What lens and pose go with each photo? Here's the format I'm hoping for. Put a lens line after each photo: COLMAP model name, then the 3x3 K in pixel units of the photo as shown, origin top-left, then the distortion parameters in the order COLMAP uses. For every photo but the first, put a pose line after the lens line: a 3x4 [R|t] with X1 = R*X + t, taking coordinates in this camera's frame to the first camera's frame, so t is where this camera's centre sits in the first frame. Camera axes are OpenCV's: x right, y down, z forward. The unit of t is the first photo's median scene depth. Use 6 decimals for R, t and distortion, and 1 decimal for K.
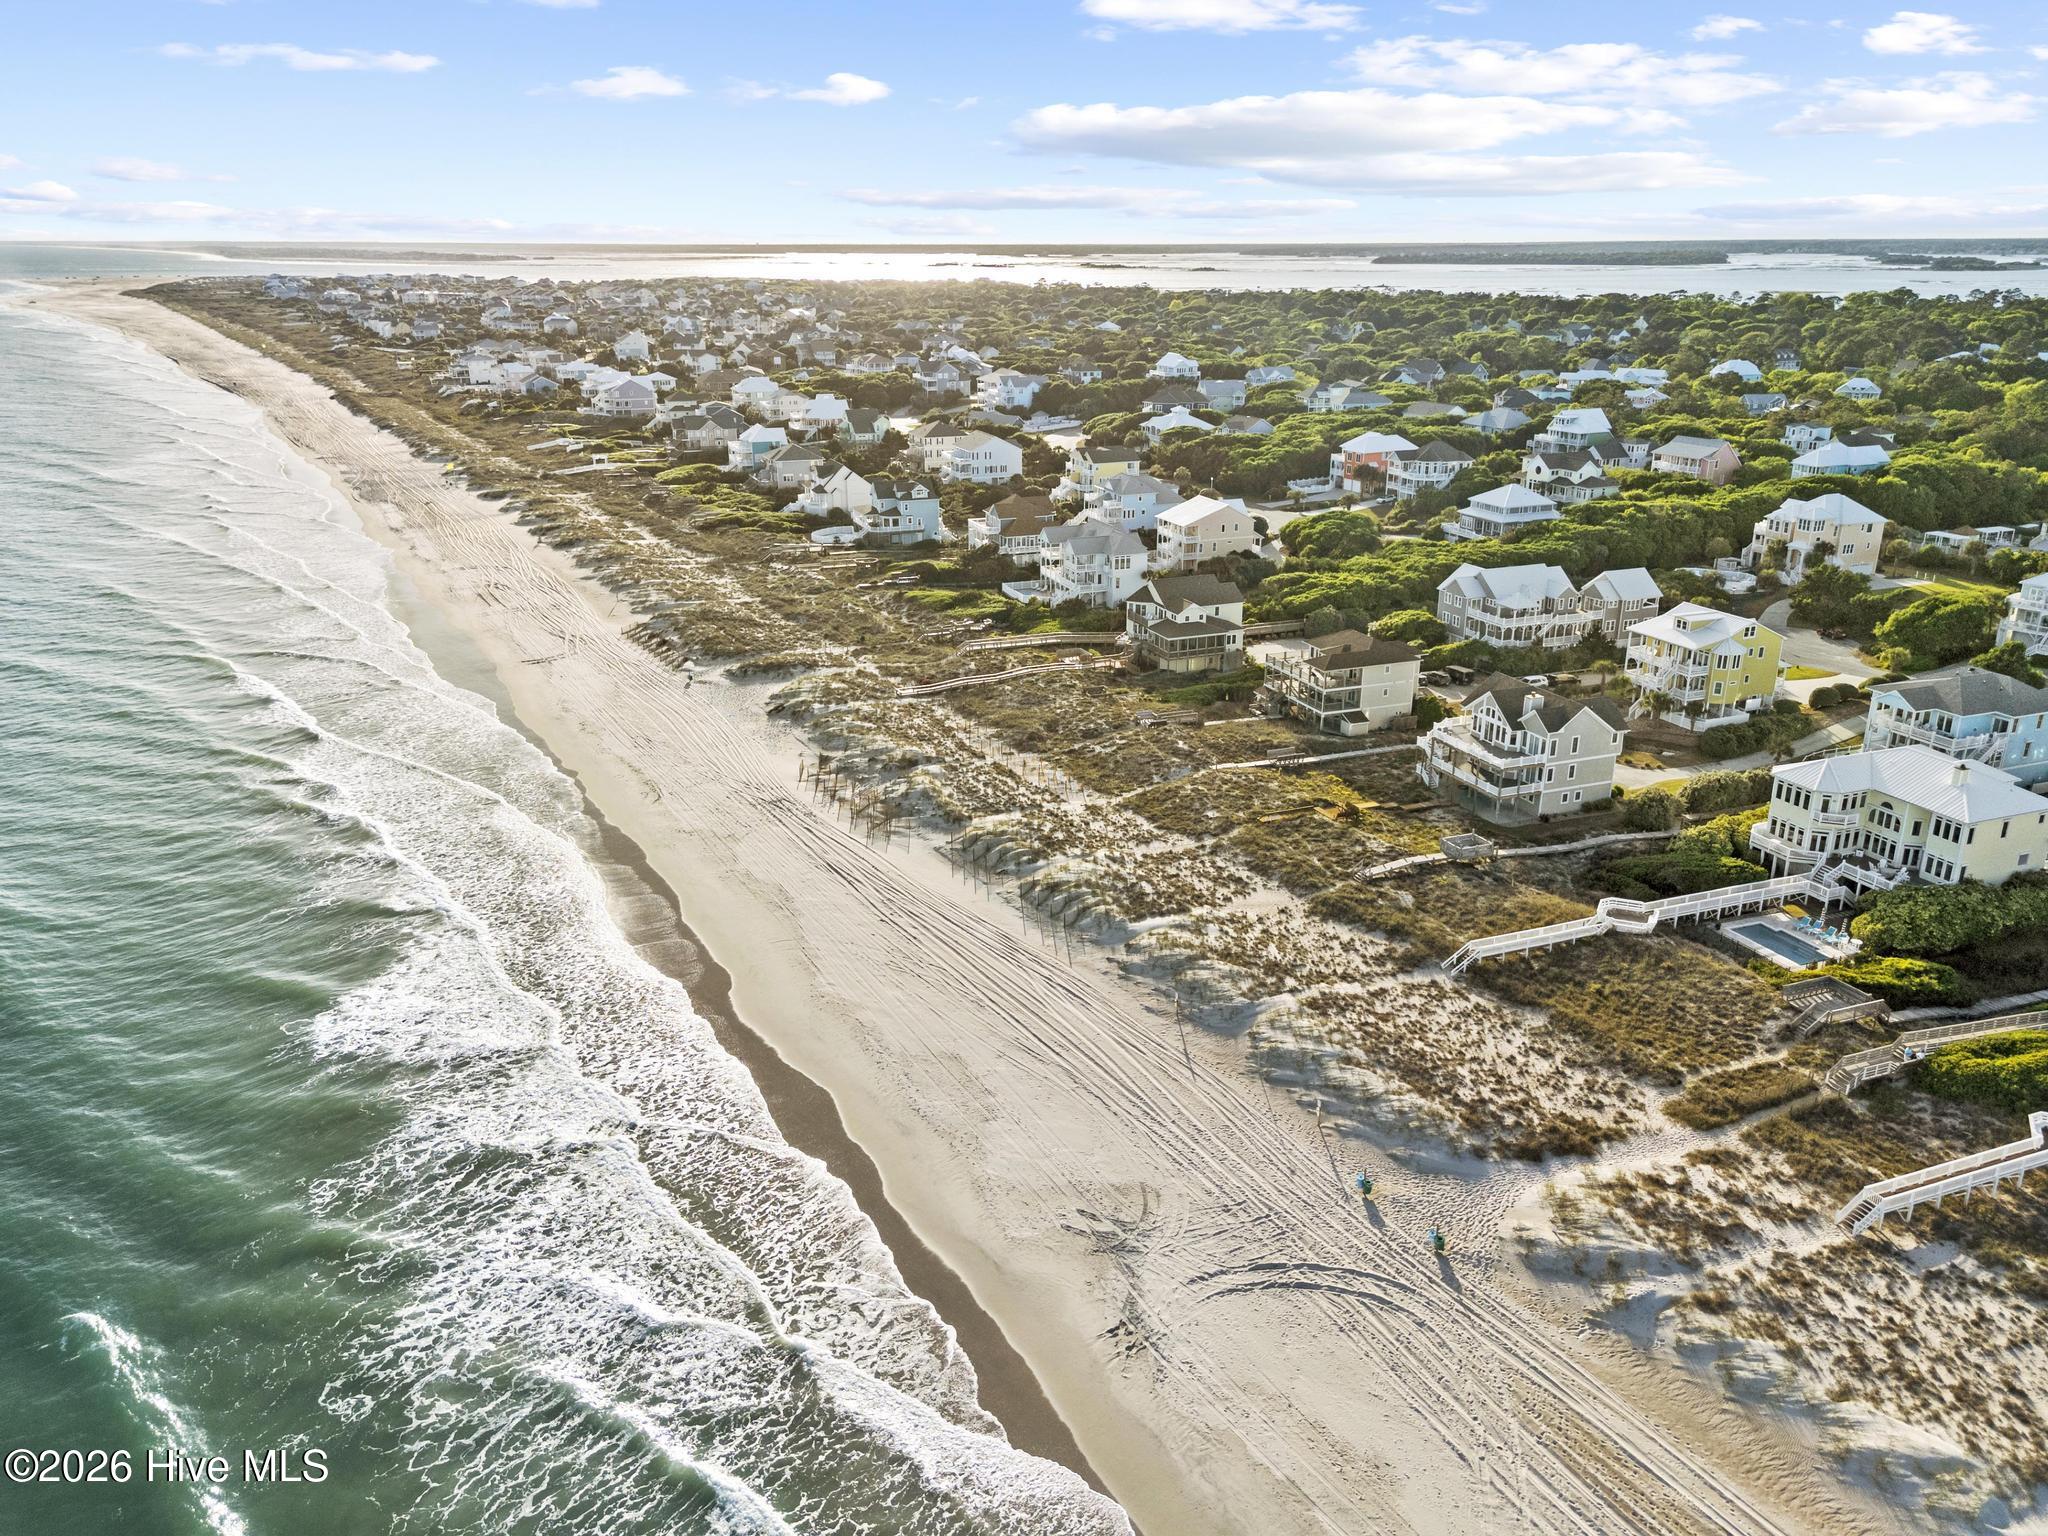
lens RADIAL K [[1497.6, 0, 1028.1], [0, 1497.6, 773.9], [0, 0, 1]] dist [0.089612, -0.103747]
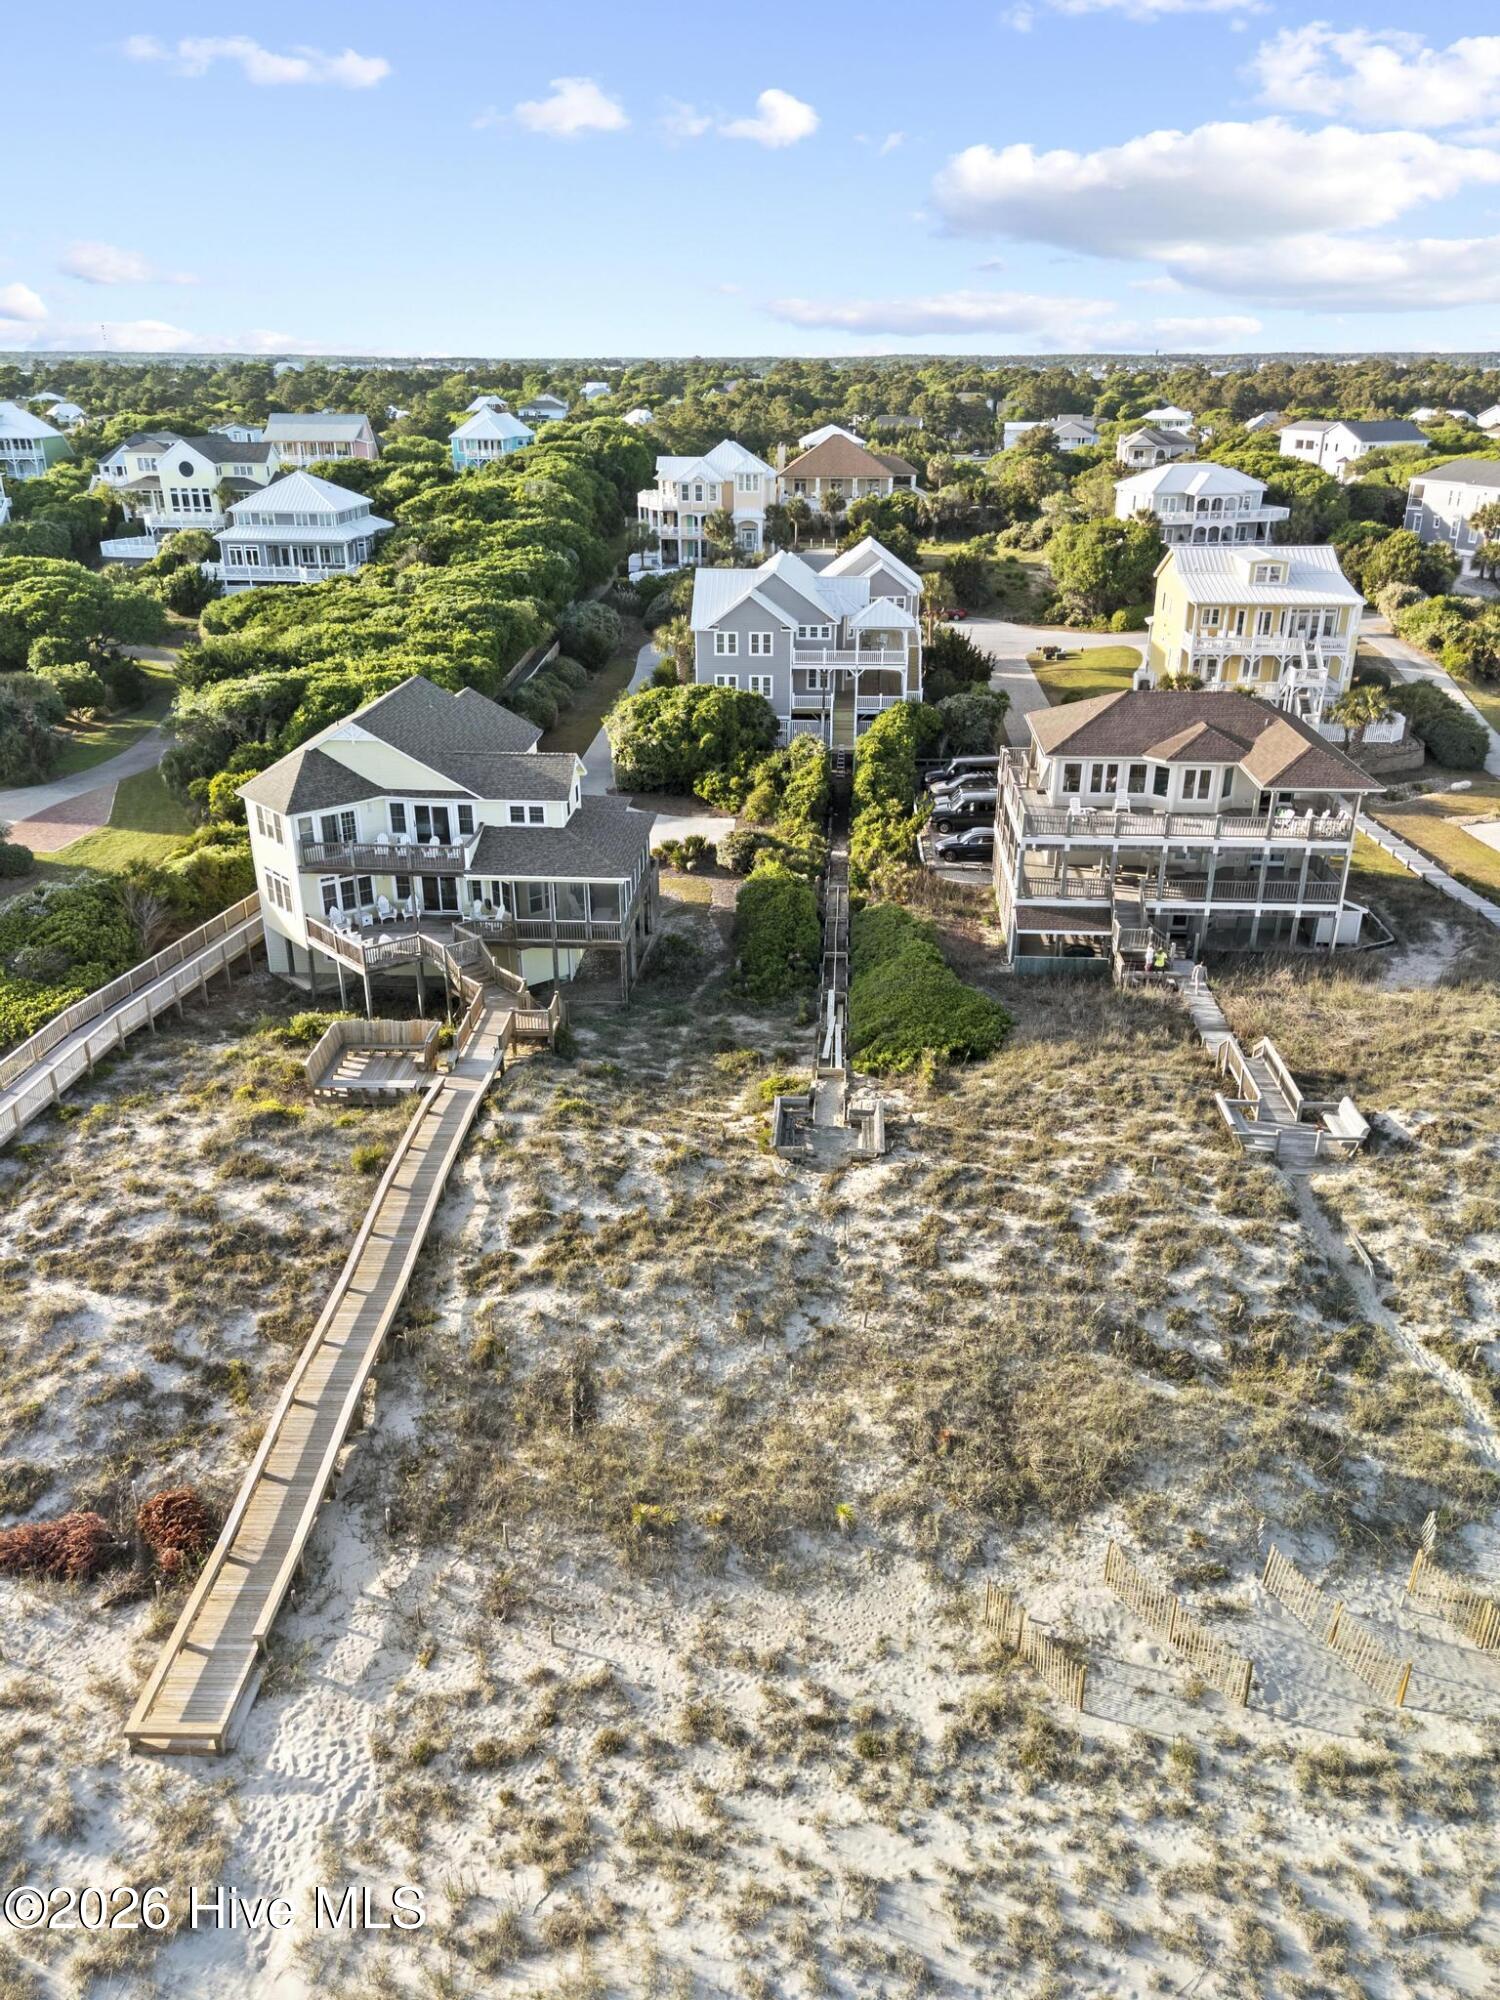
lens RADIAL K [[1465.6, 0, 753.1], [0, 1465.6, 1000.3], [0, 0, 1]] dist [0.079138, -0.082333]
pose [[0.425558, -0.357017, 0.831528, -0.189831], [0.297538, 0.922999, 0.244017, -0.167446], [-0.854618, 0.143568, 0.499016, 1.058155]]
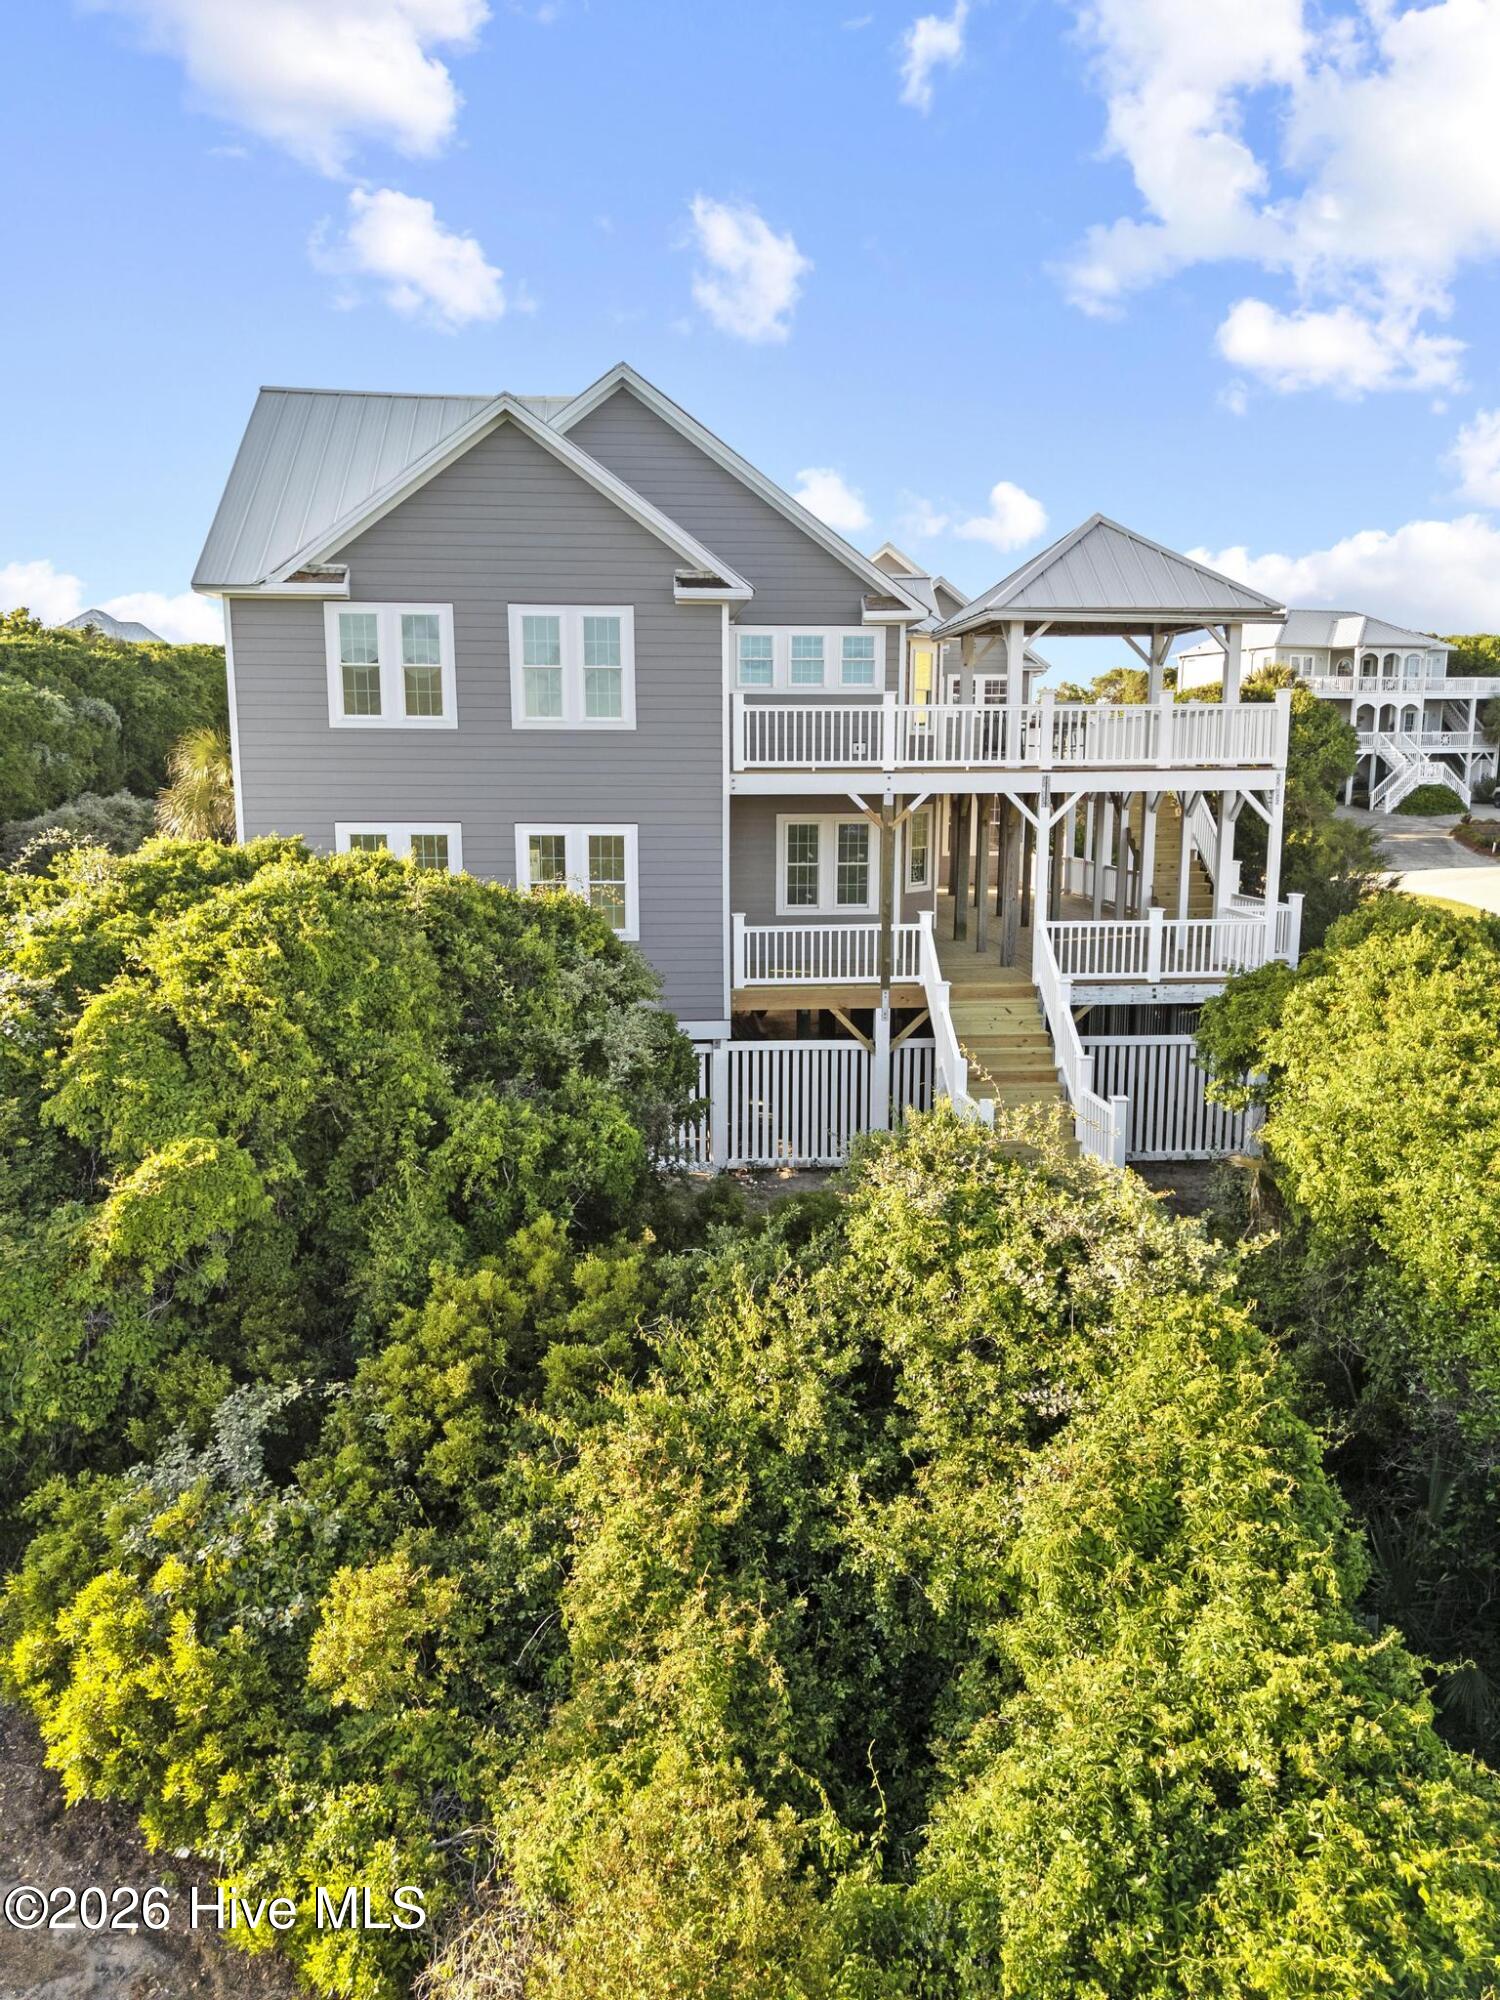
lens RADIAL K [[1462.5, 0, 747.6], [0, 1462.5, 993.9], [0, 0, 1]] dist [0.089612, -0.103747]
pose [[0.285314, -0.147816, 0.946967, 0.265128], [0.312828, 0.948286, 0.053769, -0.130231], [-0.905944, 0.280897, 0.316800, 1.298632]]
